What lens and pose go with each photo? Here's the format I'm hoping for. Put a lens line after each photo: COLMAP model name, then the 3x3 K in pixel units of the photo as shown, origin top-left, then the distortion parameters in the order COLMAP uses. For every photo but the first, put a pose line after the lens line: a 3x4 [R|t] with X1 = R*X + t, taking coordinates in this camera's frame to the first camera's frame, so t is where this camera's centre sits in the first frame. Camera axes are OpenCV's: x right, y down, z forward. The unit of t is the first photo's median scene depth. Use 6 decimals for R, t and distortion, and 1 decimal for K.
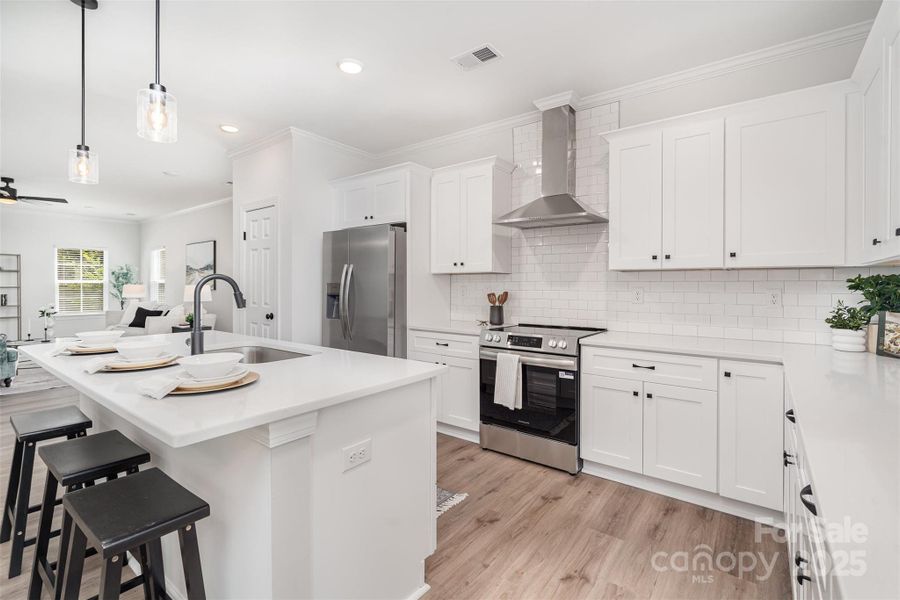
lens RADIAL K [[410.3, 0, 448.5], [0, 410.3, 291.9], [0, 0, 1]] dist [0.002726, 0.000350]
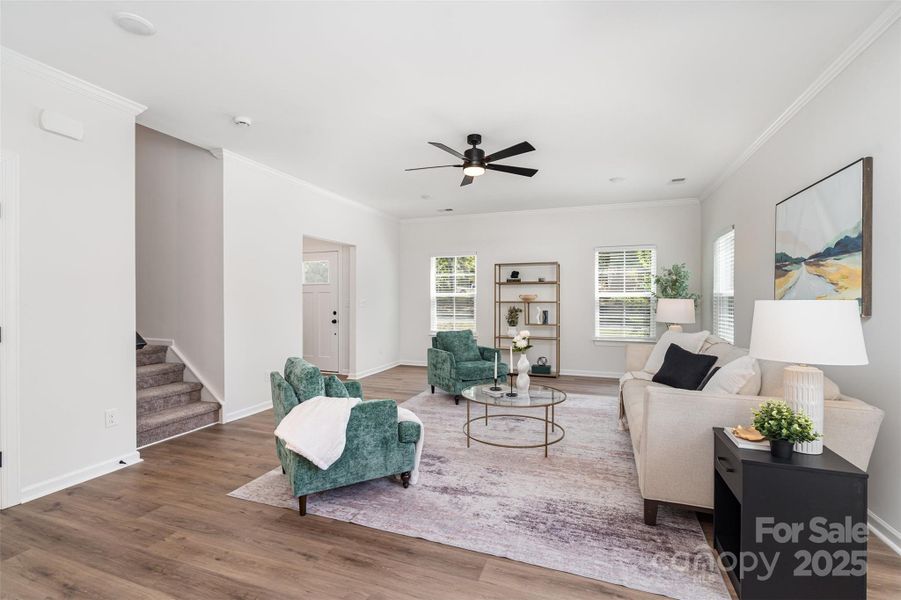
lens RADIAL K [[408.6, 0, 447.1], [0, 408.6, 296.7], [0, 0, 1]] dist [0.012708, 0.000100]
pose [[0.292456, -0.008235, -0.956244, -0.332839], [-0.012908, 0.999838, -0.012558, -0.009492], [0.956192, 0.016016, 0.292302, 0.554586]]
